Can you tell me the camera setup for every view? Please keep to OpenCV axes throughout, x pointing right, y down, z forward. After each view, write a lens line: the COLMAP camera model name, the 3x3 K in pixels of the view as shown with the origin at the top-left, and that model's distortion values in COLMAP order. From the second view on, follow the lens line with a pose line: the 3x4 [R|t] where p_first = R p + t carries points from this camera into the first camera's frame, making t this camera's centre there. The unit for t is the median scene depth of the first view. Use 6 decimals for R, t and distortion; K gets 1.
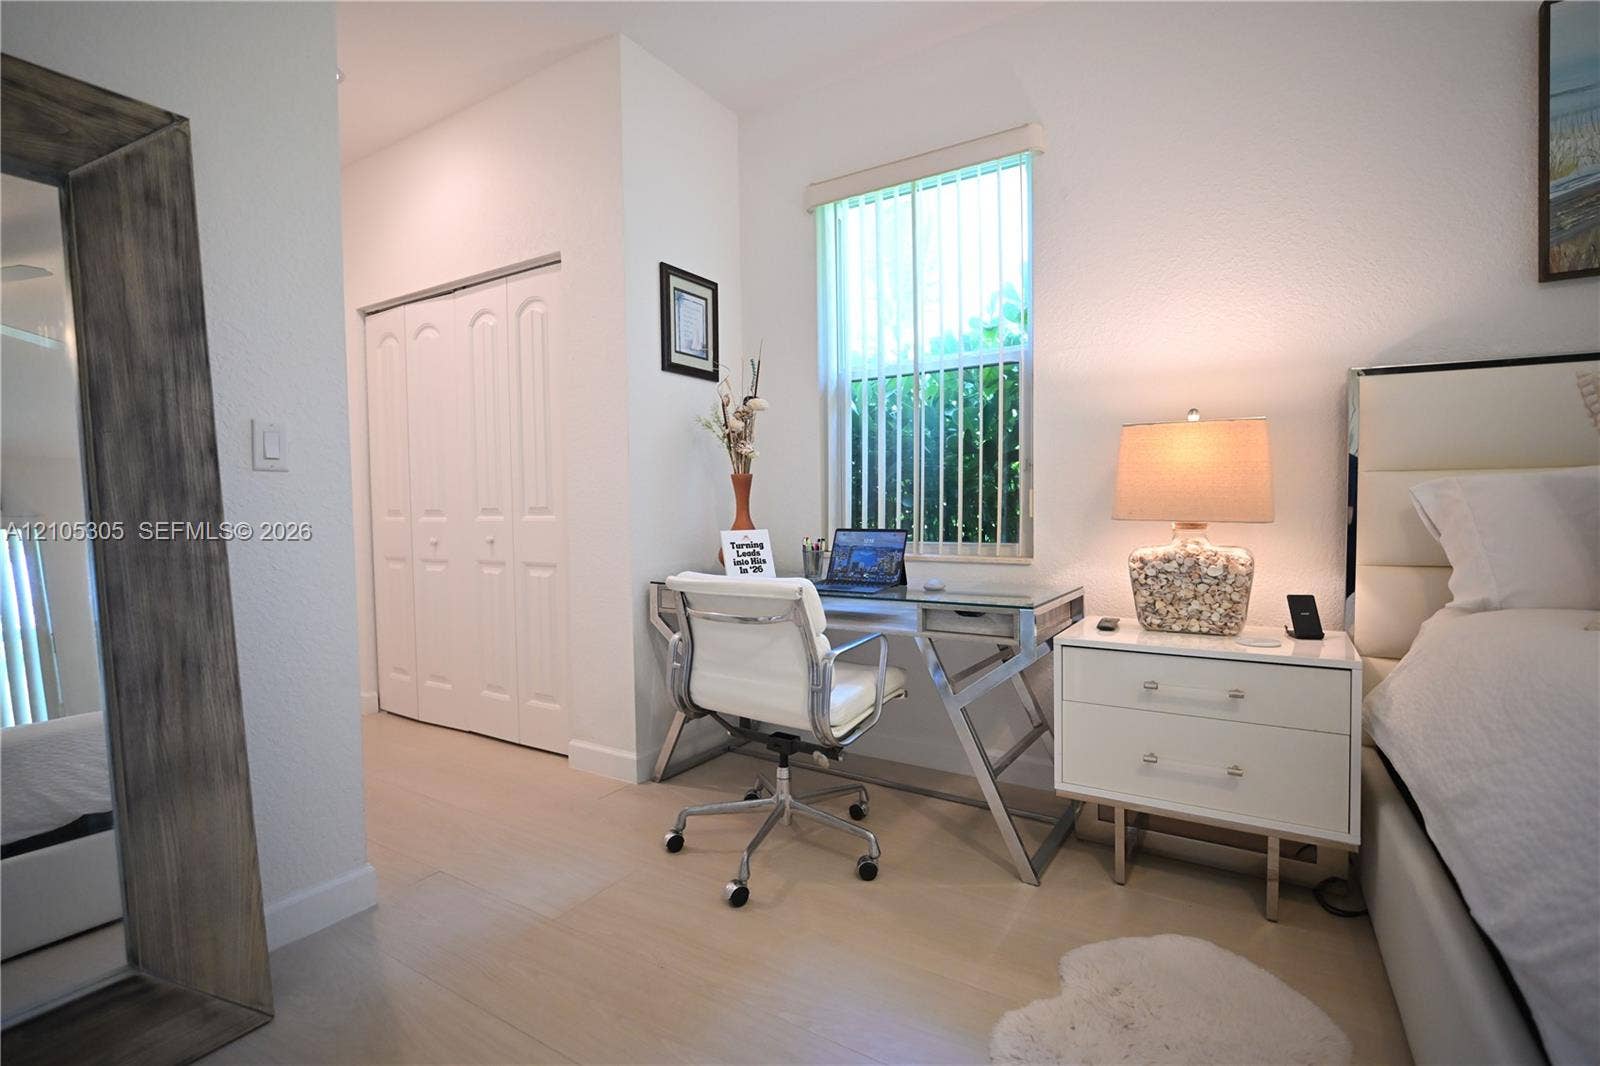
lens RADIAL K [[730.7, 0, 801.9], [0, 730.7, 530.6], [0, 0, 1]] dist [0.000210, -0.001151]
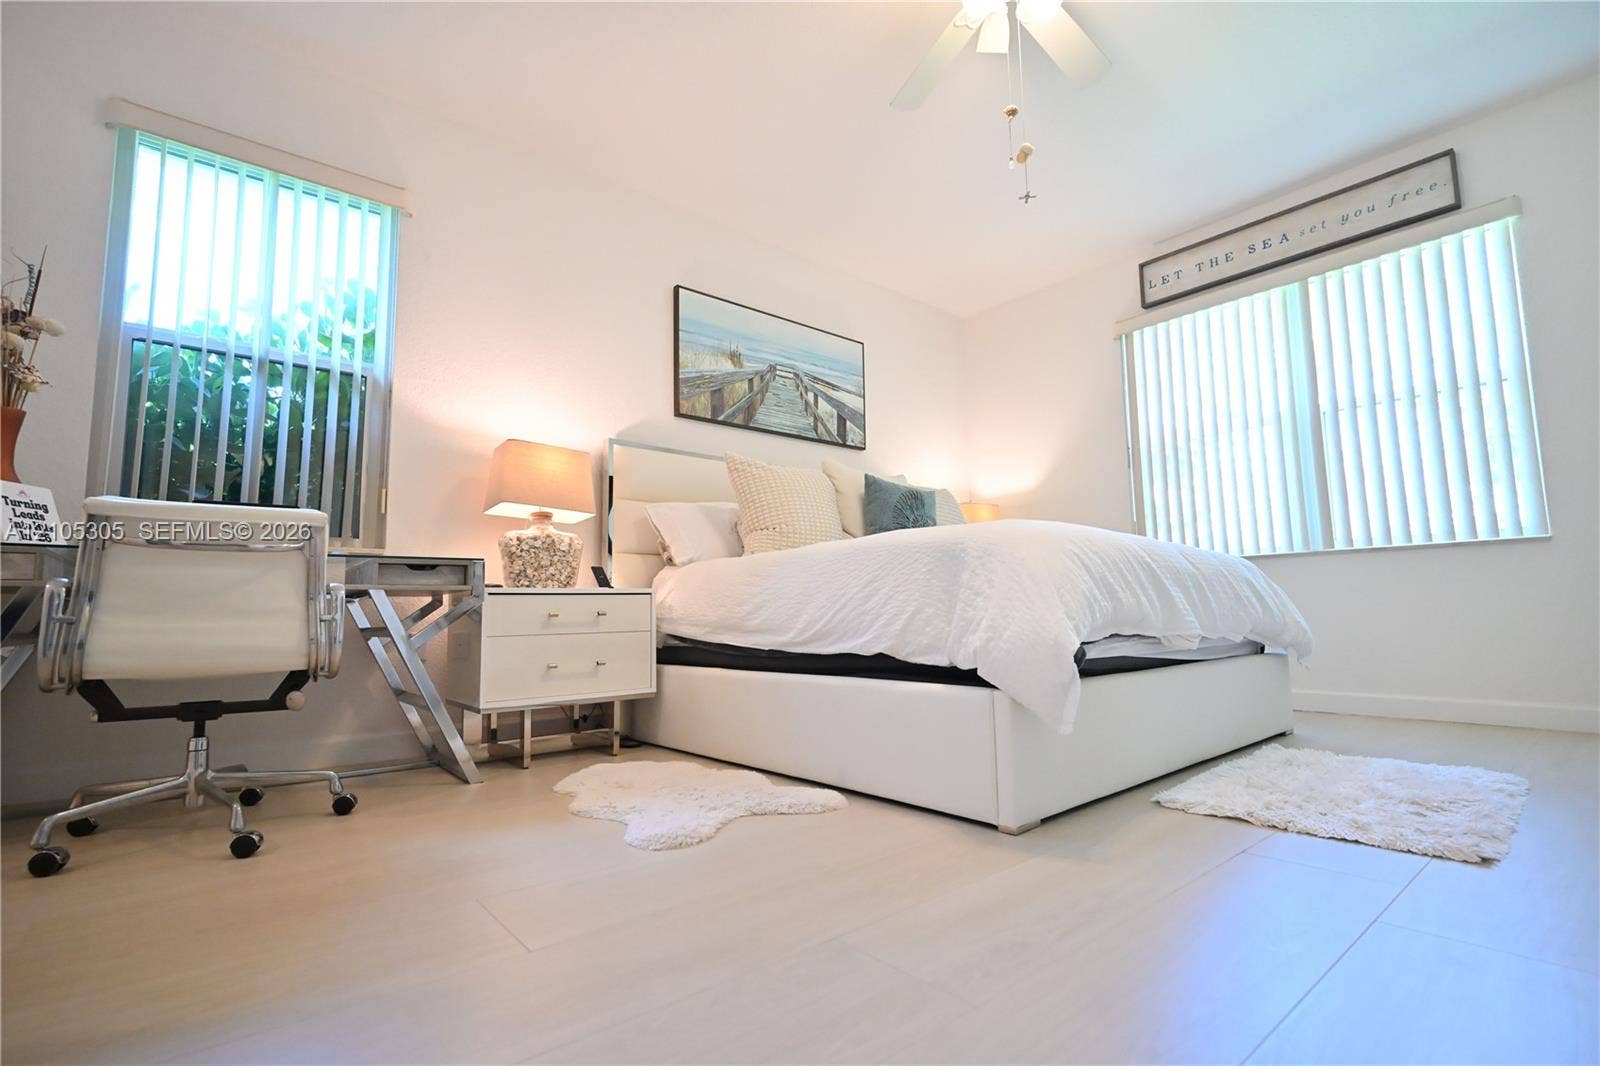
lens RADIAL K [[730.7, 0, 801.9], [0, 730.7, 530.6], [0, 0, 1]] dist [0.000210, -0.001151]
pose [[0.333243, 0.114954, 0.935807, -0.666875], [0.046304, 0.989347, -0.138019, 0.245961], [-0.941703, 0.089326, 0.324370, 0.044106]]
